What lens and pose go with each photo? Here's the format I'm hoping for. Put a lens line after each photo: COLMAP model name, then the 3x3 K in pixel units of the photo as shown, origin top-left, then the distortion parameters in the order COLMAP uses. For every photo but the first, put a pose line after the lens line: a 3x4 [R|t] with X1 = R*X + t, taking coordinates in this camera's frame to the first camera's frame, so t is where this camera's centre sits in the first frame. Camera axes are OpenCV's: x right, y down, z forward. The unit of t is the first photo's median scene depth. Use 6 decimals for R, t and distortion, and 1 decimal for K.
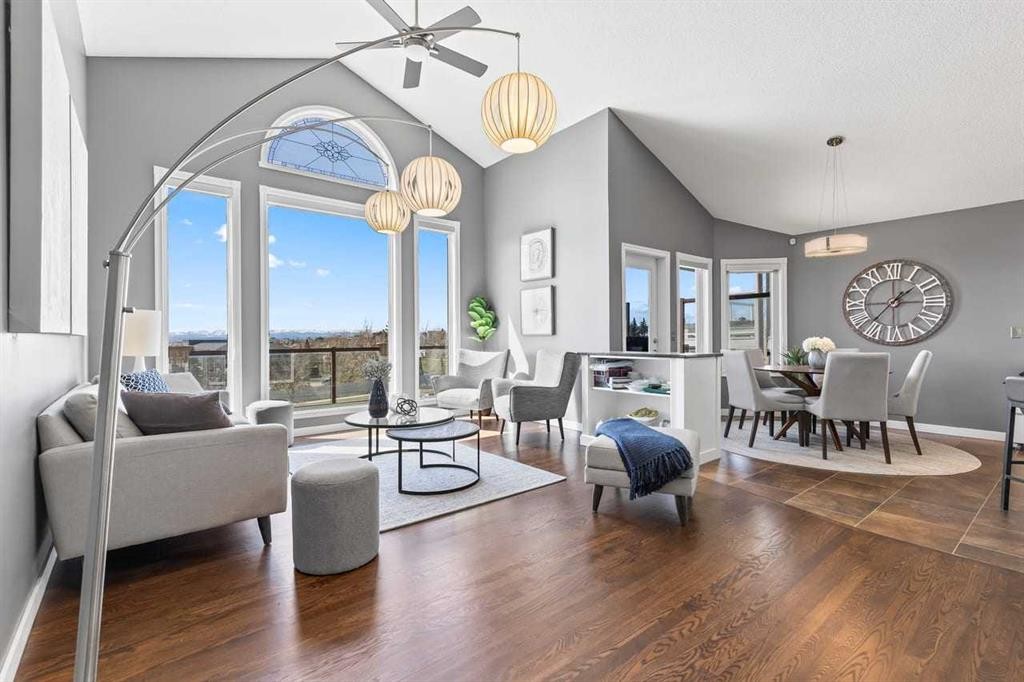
lens RADIAL K [[459.3, 0, 511.7], [0, 459.3, 336.8], [0, 0, 1]] dist [0.001738, -0.000080]
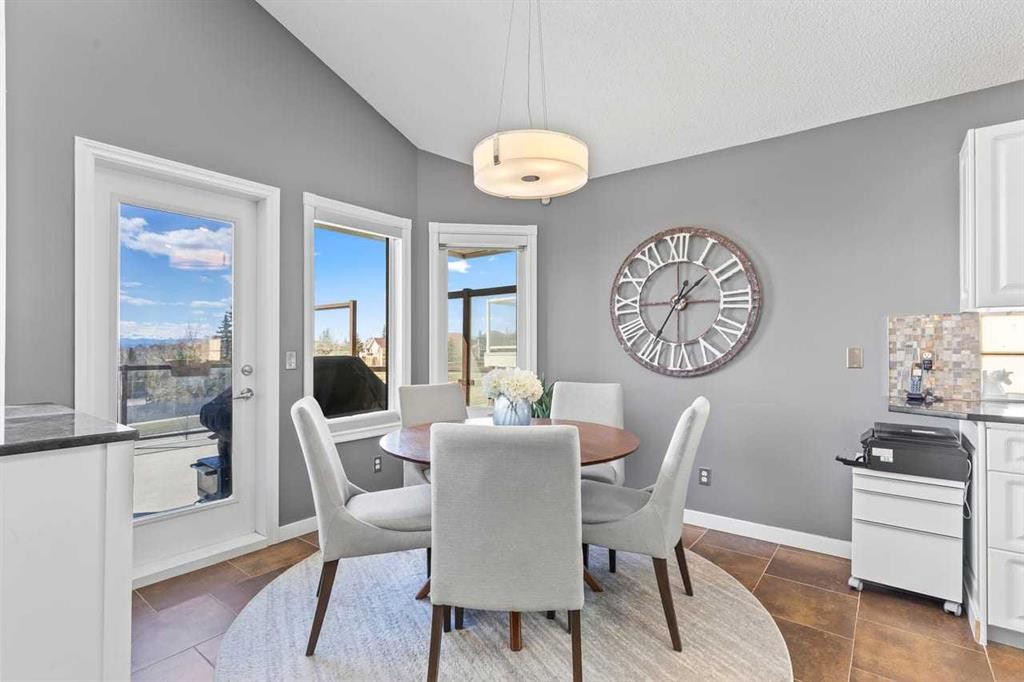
lens RADIAL K [[478.9, 0, 516.1], [0, 478.9, 341.0], [0, 0, 1]] dist [-0.001919, 0.000131]
pose [[0.972024, 0.006274, 0.234796, 0.494970], [-0.004124, 0.999945, -0.009647, -0.019330], [-0.234844, 0.008409, 0.971997, 0.469293]]
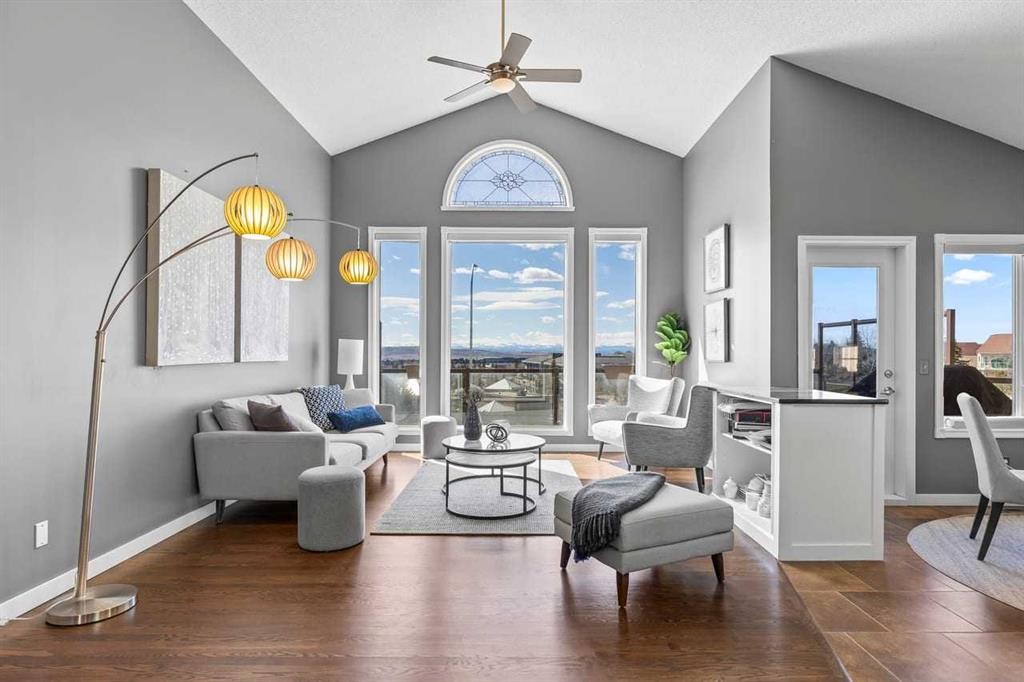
lens RADIAL K [[547.6, 0, 522.8], [0, 547.6, 348.0], [0, 0, 1]] dist [-0.005472, 0.000209]
pose [[0.775541, 0.003508, -0.631288, 0.421851], [-0.006319, 0.999978, -0.002207, -0.024409], [0.631266, 0.005701, 0.775546, 0.066855]]
